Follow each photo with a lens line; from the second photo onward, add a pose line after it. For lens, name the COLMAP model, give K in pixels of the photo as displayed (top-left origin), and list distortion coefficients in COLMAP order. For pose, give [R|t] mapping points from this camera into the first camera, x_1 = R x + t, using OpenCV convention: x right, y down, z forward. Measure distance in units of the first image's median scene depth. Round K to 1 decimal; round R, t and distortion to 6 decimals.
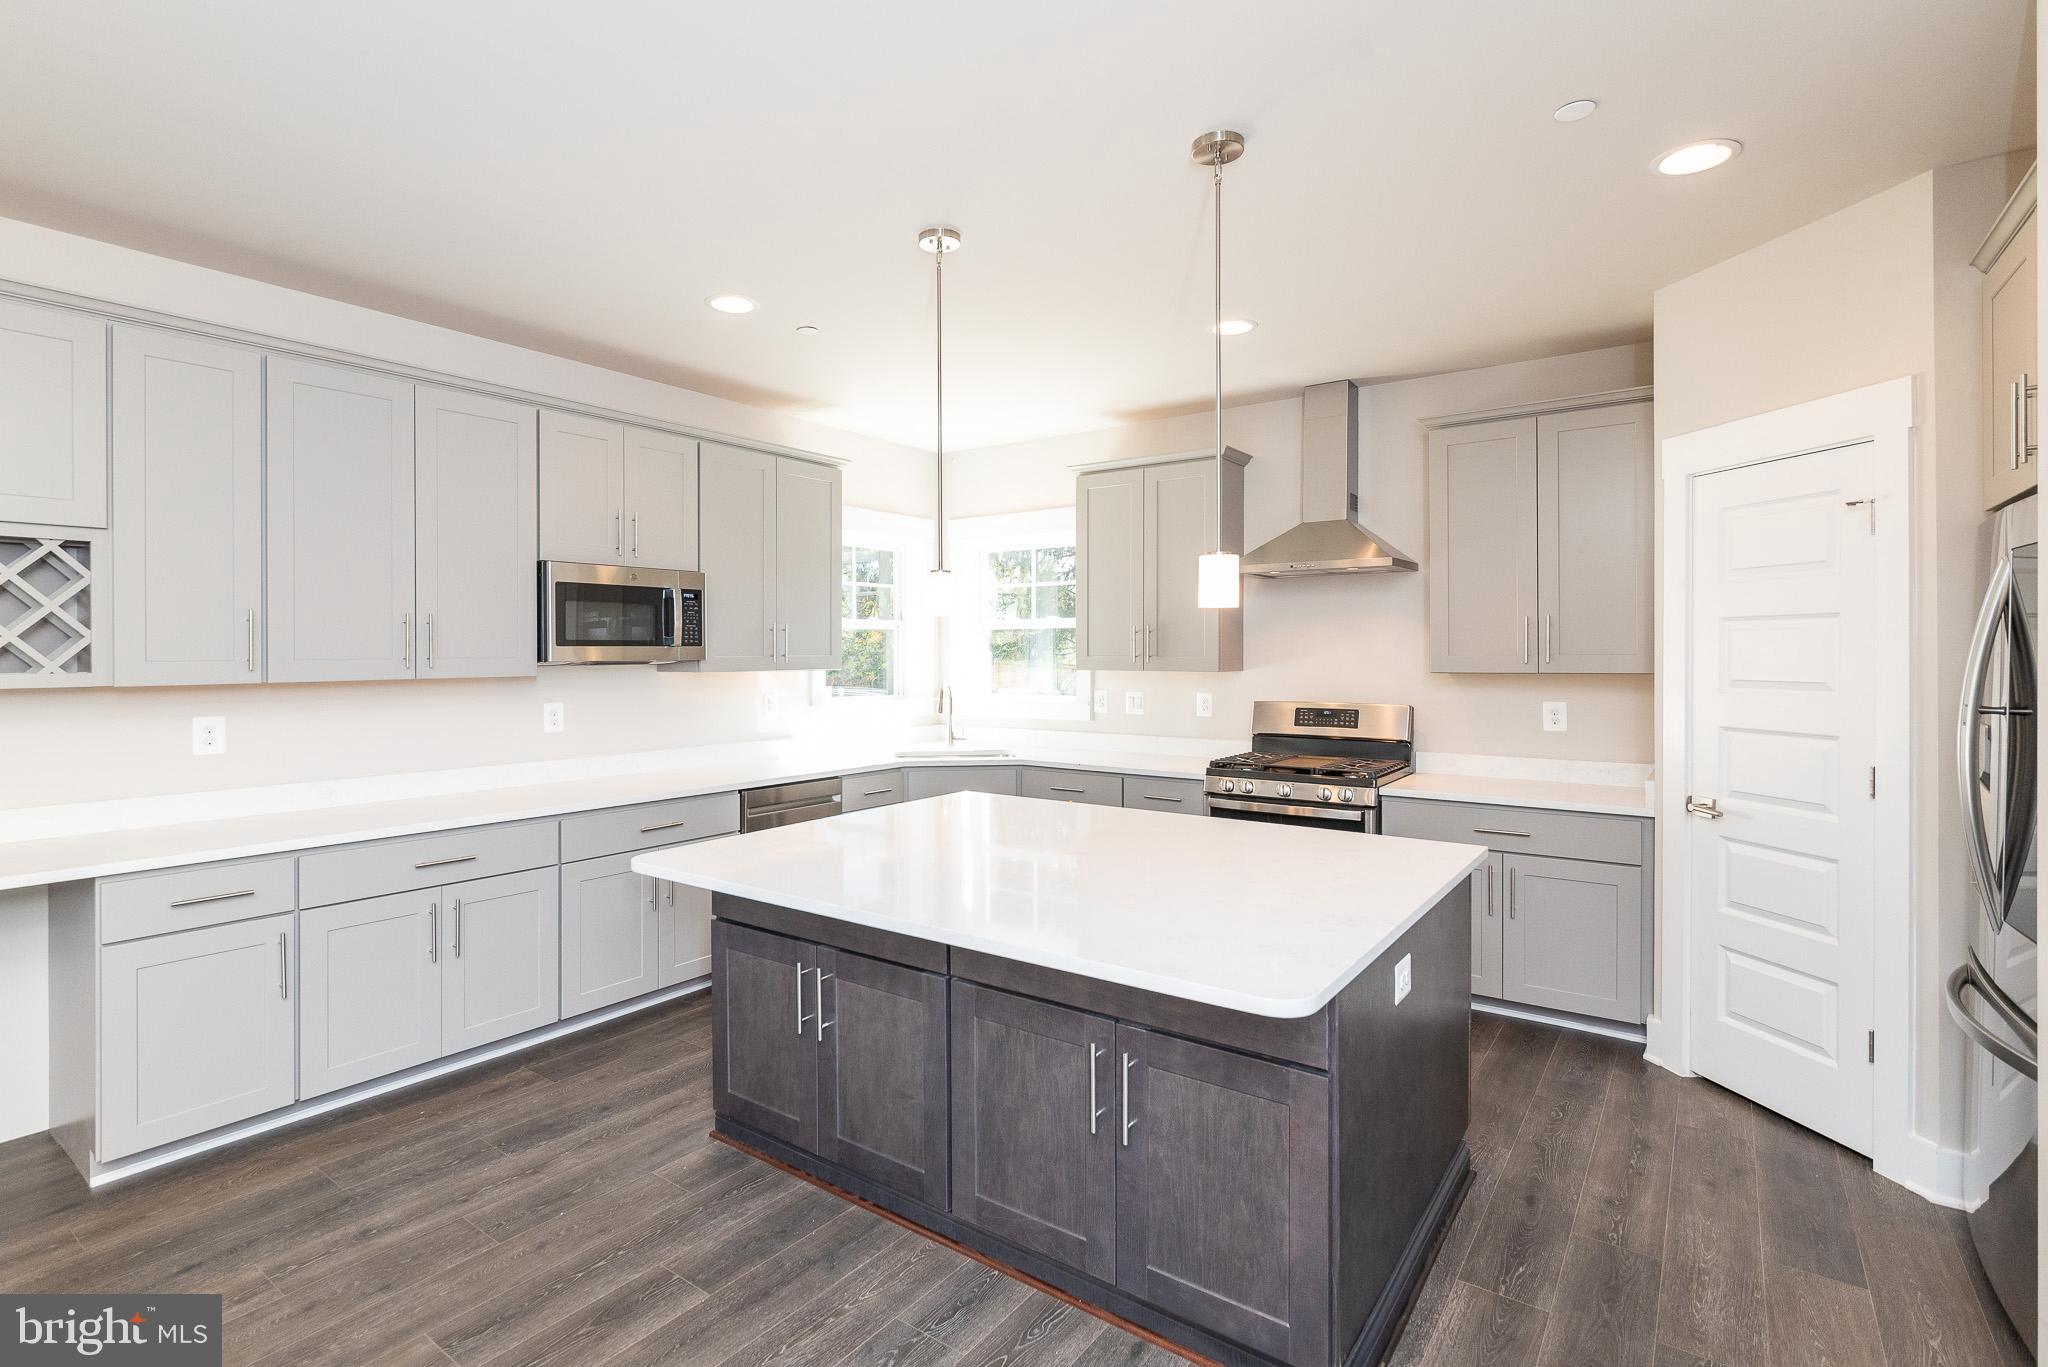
lens RADIAL K [[1002.2, 0, 1022.3], [0, 1002.2, 658.6], [0, 0, 1]] dist [-0.000598, -0.000979]
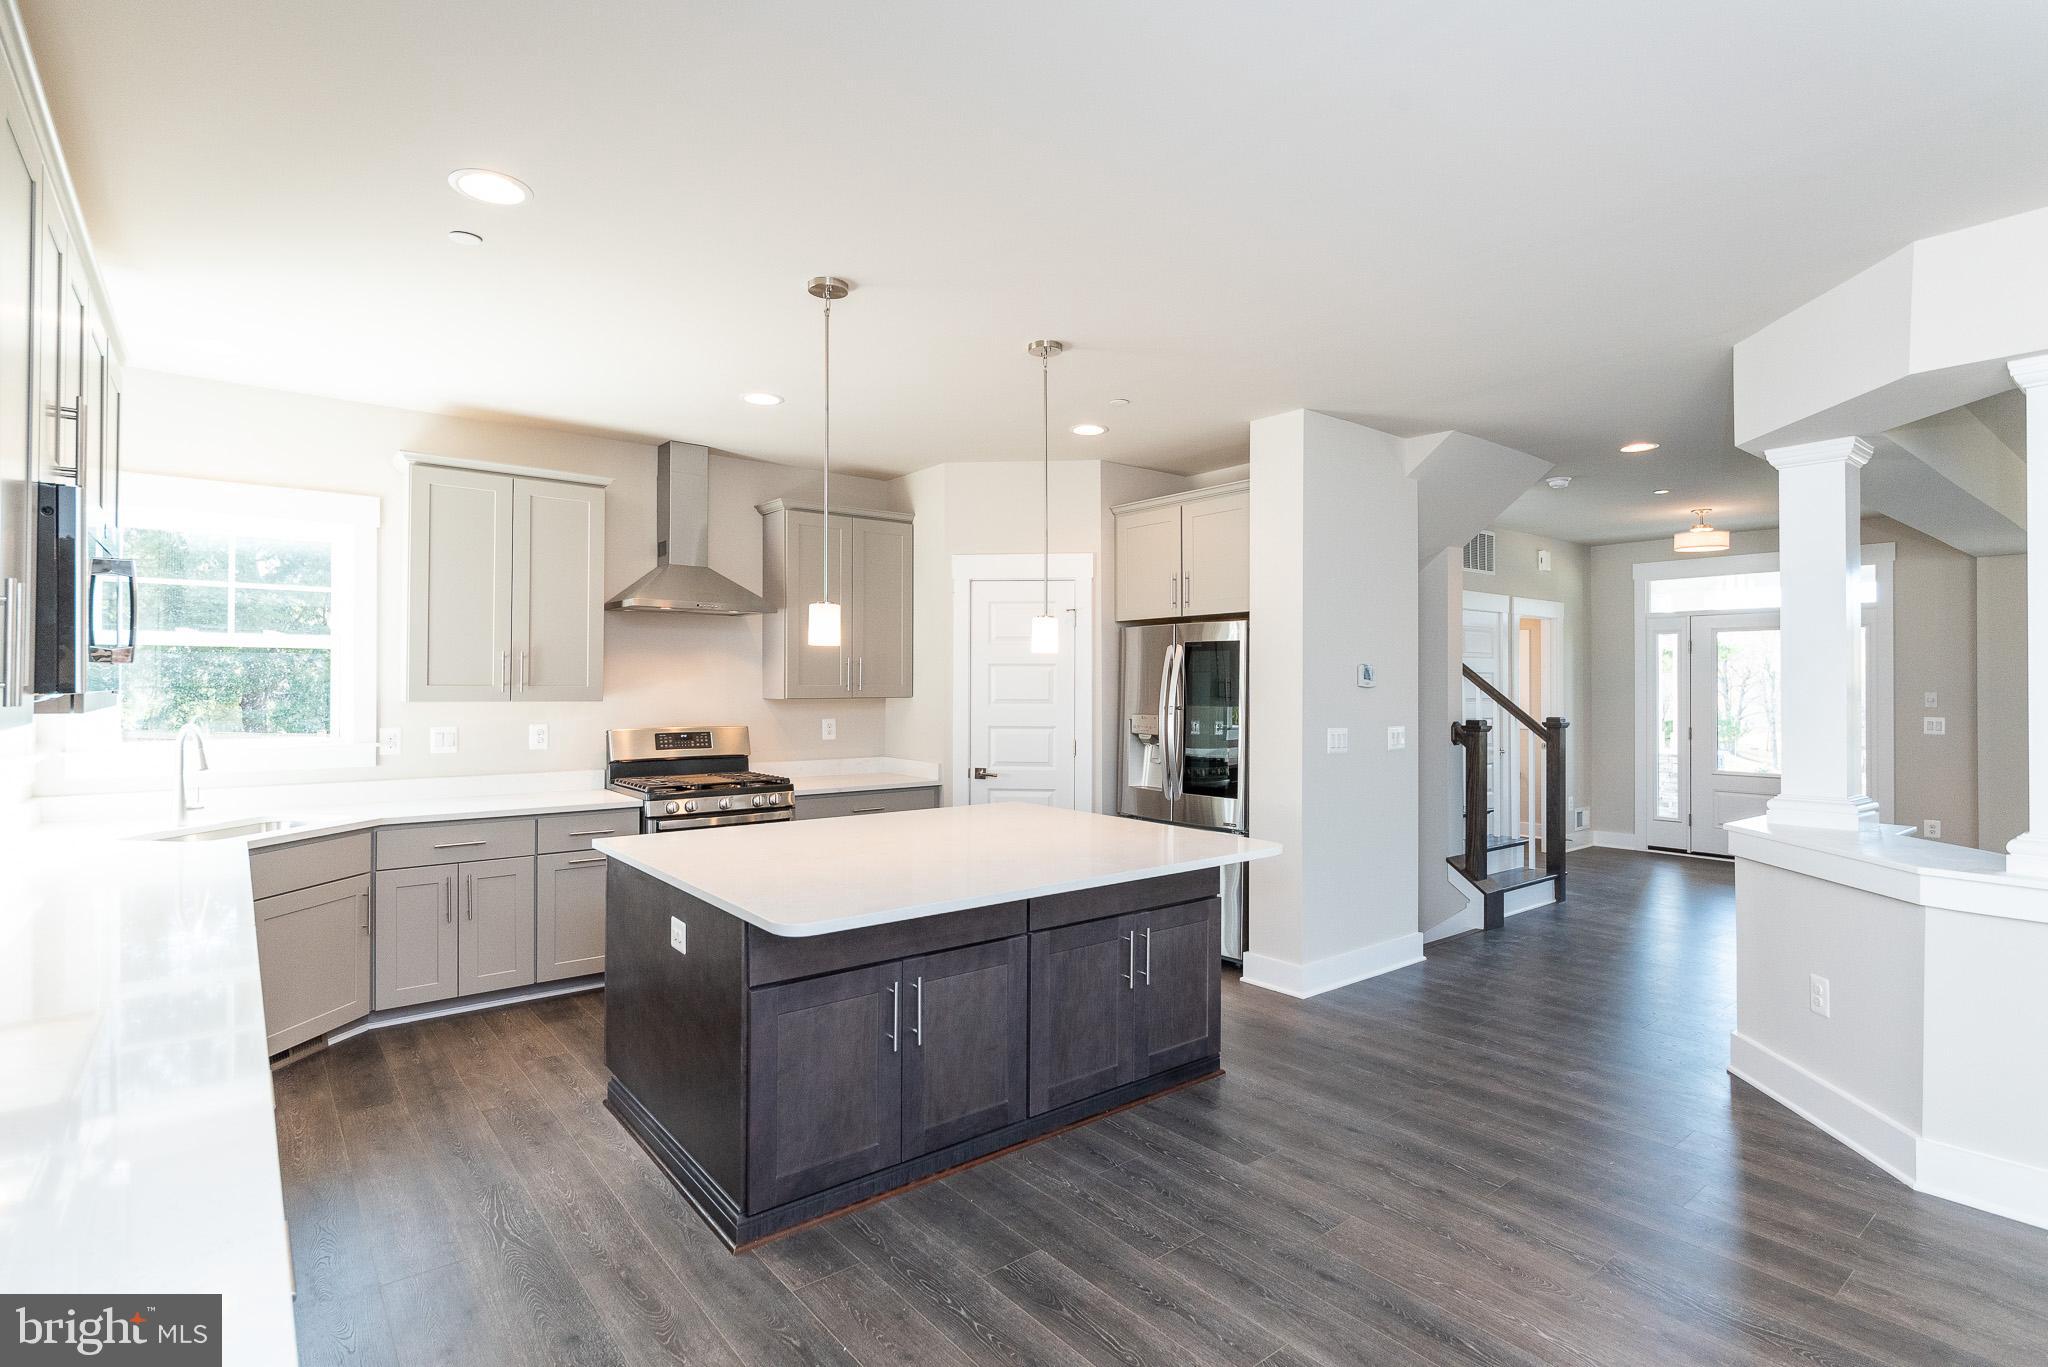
lens RADIAL K [[1002.2, 0, 1016.9], [0, 1002.2, 680.3], [0, 0, 1]] dist [-0.000598, -0.000979]
pose [[0.243425, 0.007758, 0.969889, -0.812283], [0.002960, 0.999957, -0.008742, 0.003053], [-0.969915, 0.004999, 0.243392, 0.429240]]
